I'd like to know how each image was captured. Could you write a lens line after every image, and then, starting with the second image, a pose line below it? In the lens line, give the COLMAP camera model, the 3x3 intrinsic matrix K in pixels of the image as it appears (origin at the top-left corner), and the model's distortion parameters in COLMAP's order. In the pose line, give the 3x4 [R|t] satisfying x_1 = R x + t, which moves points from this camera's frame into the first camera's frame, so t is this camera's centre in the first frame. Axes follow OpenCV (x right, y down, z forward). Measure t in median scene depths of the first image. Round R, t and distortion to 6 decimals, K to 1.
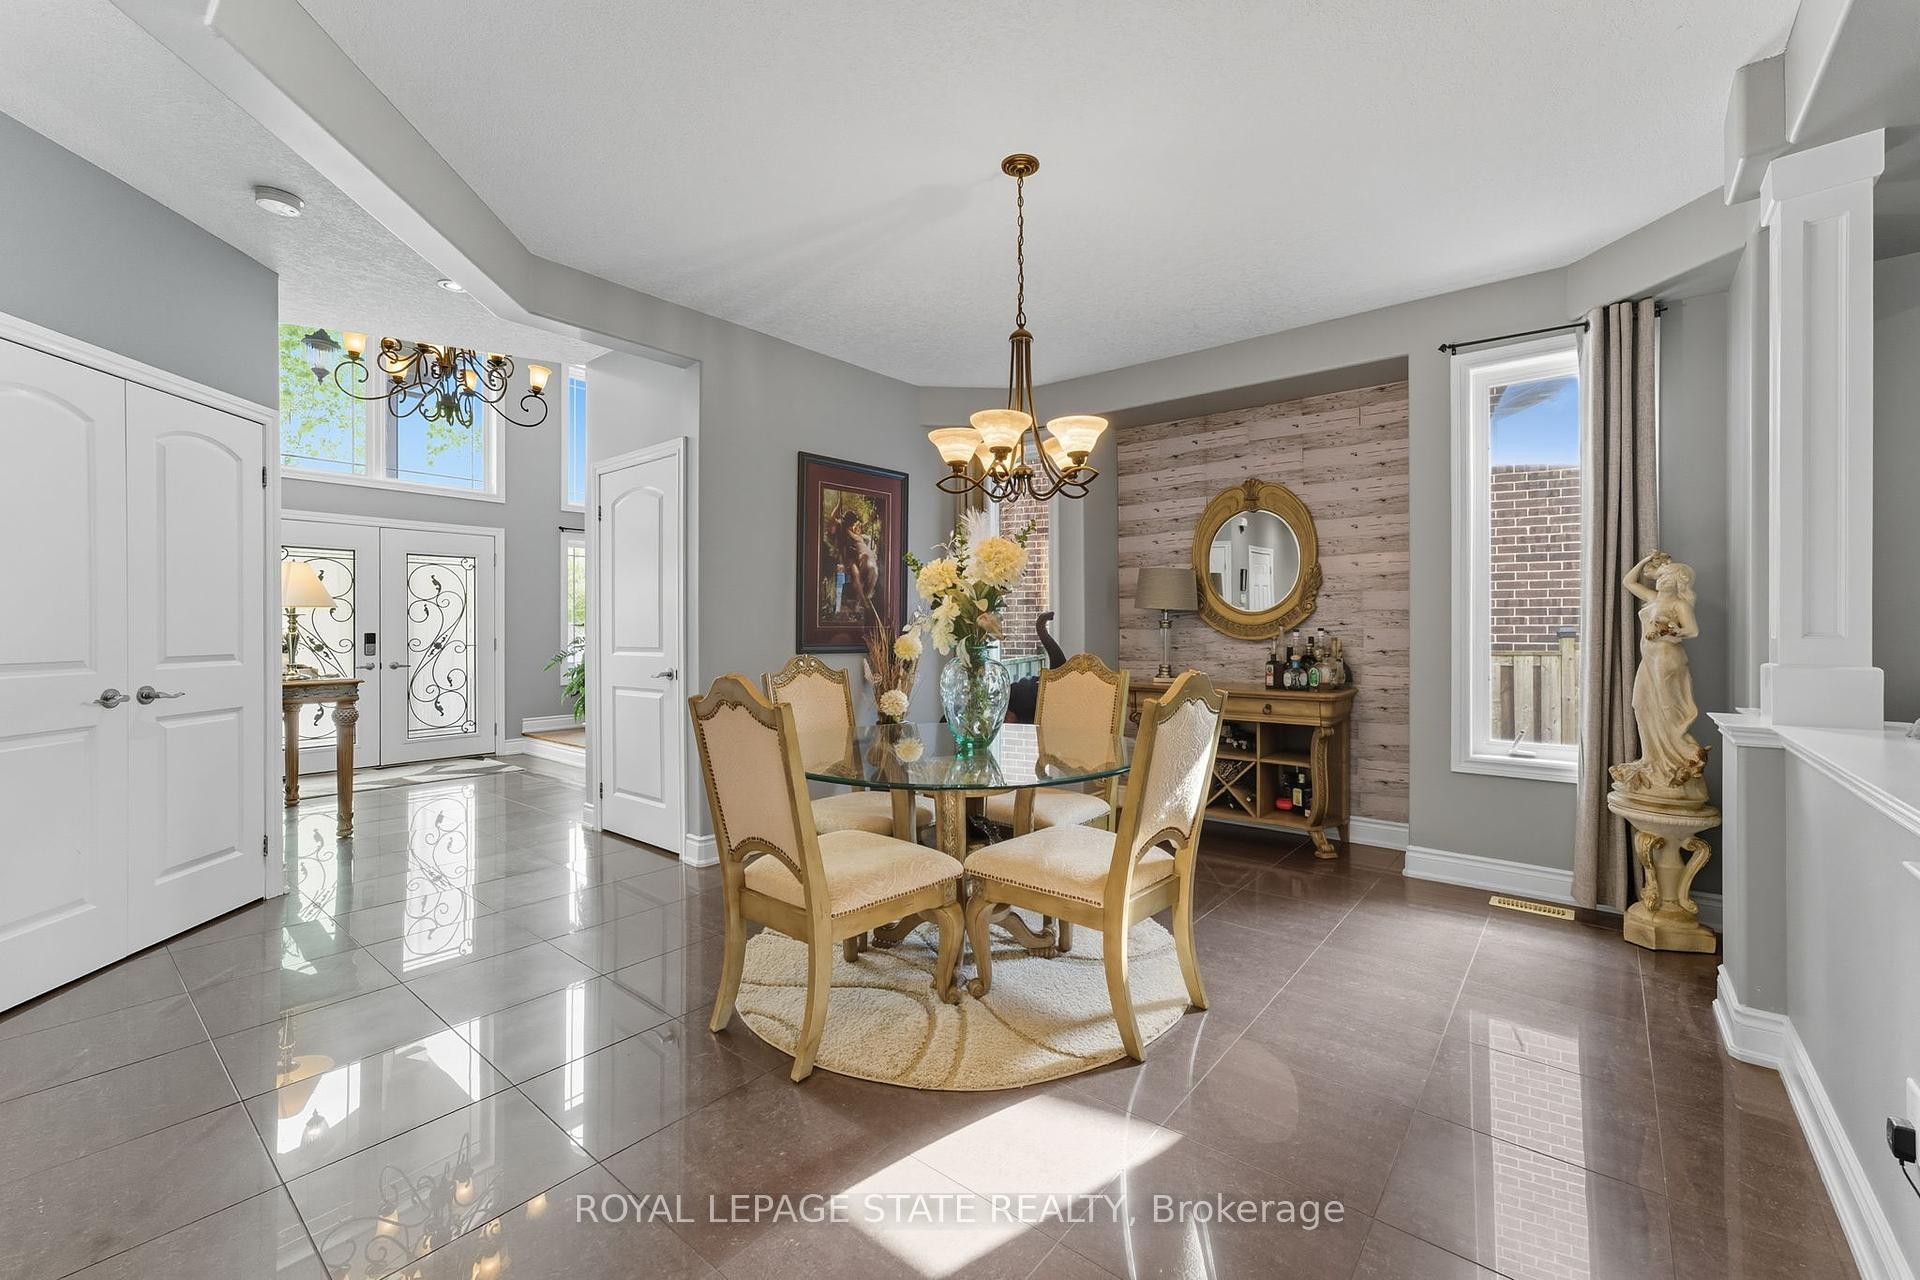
lens RADIAL K [[777.8, 0, 957.3], [0, 777.8, 626.1], [0, 0, 1]] dist [0.003060, 0.001313]
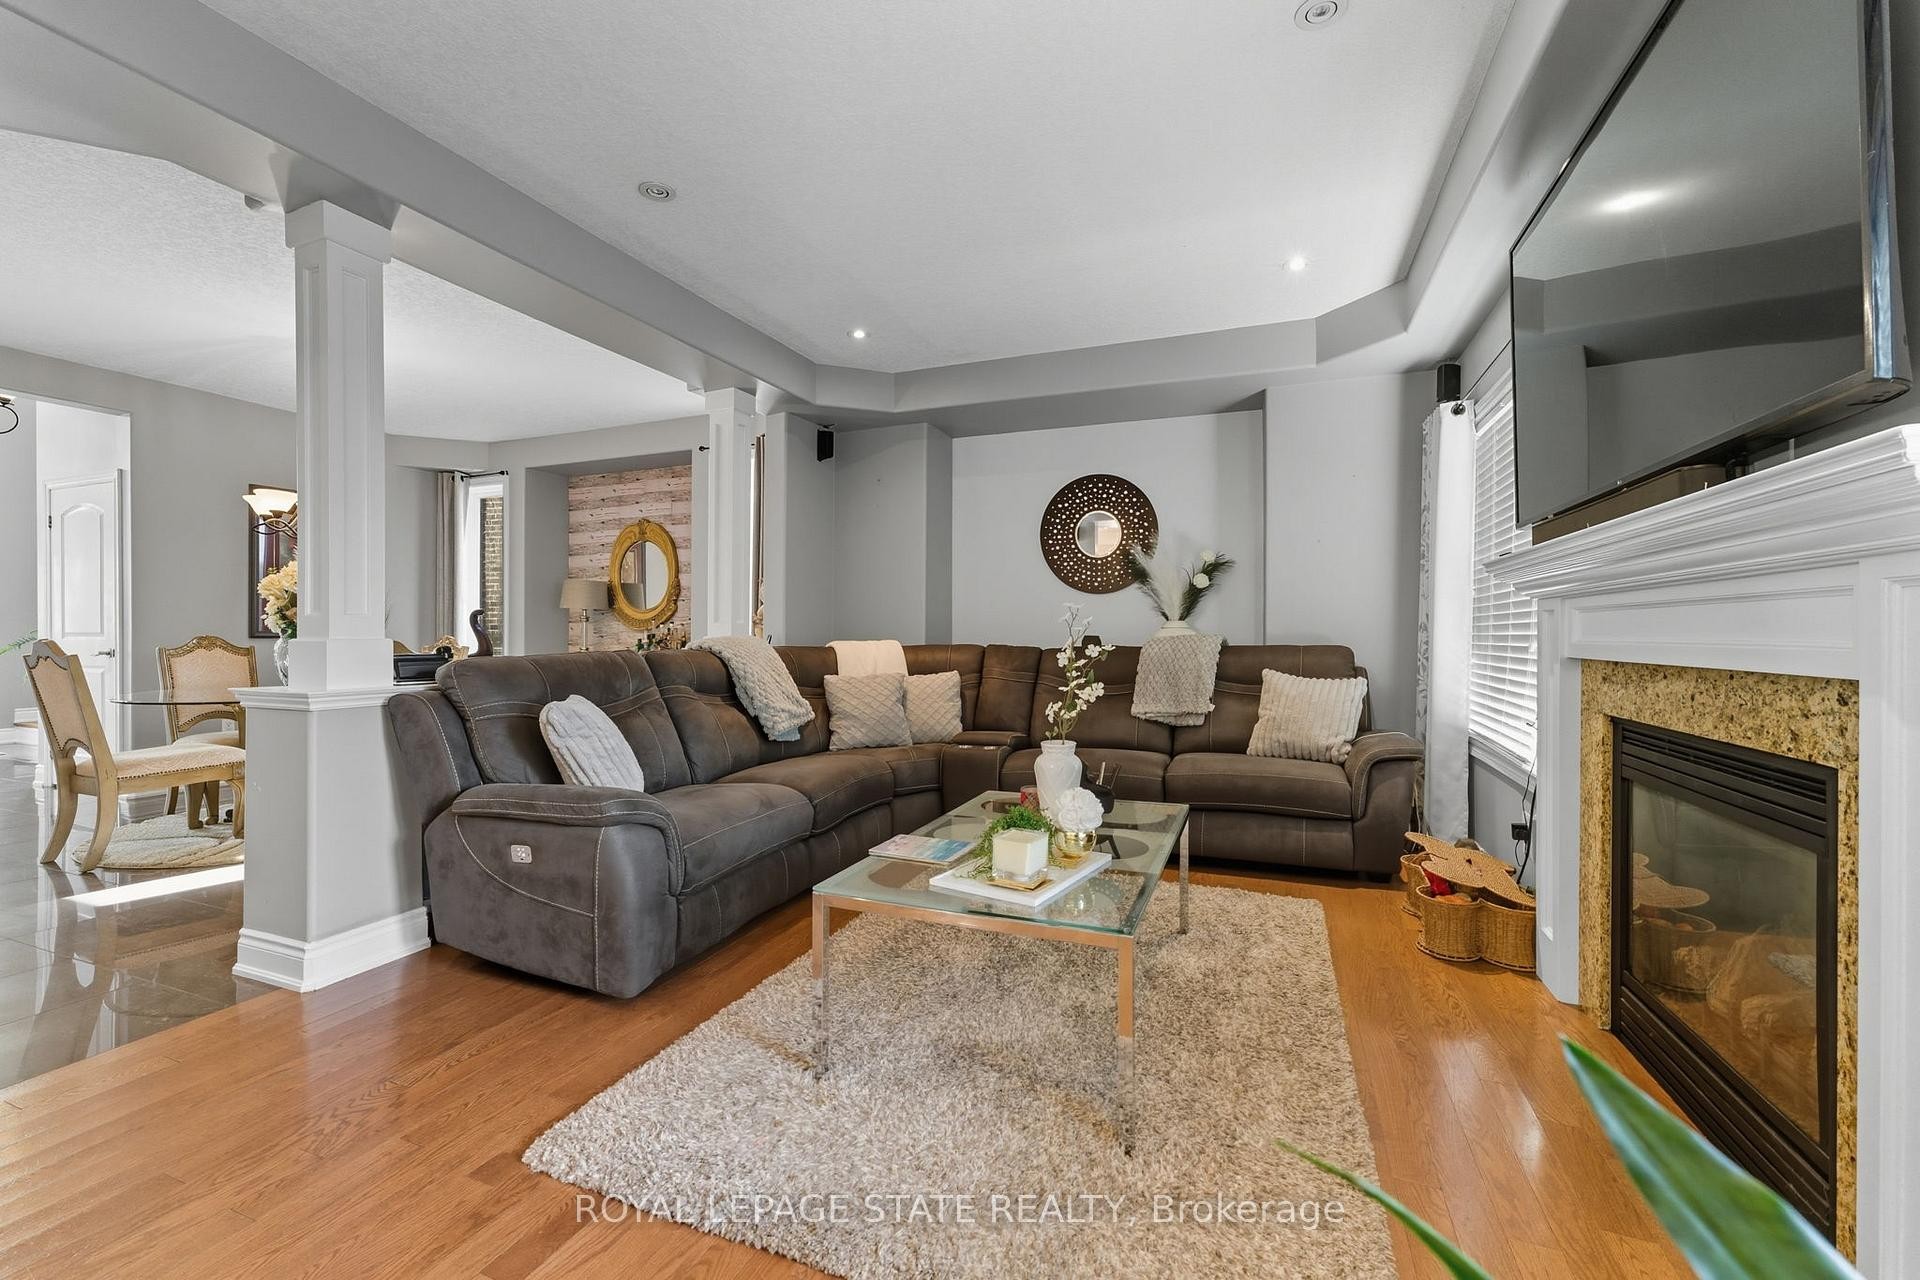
lens RADIAL K [[777.8, 0, 963.7], [0, 777.8, 636.1], [0, 0, 1]] dist [0.003060, 0.001313]
pose [[0.955499, 0.002216, 0.294986, 0.545796], [-0.001932, 0.999997, -0.001253, 0.030890], [-0.294988, 0.000628, 0.955501, -0.588637]]
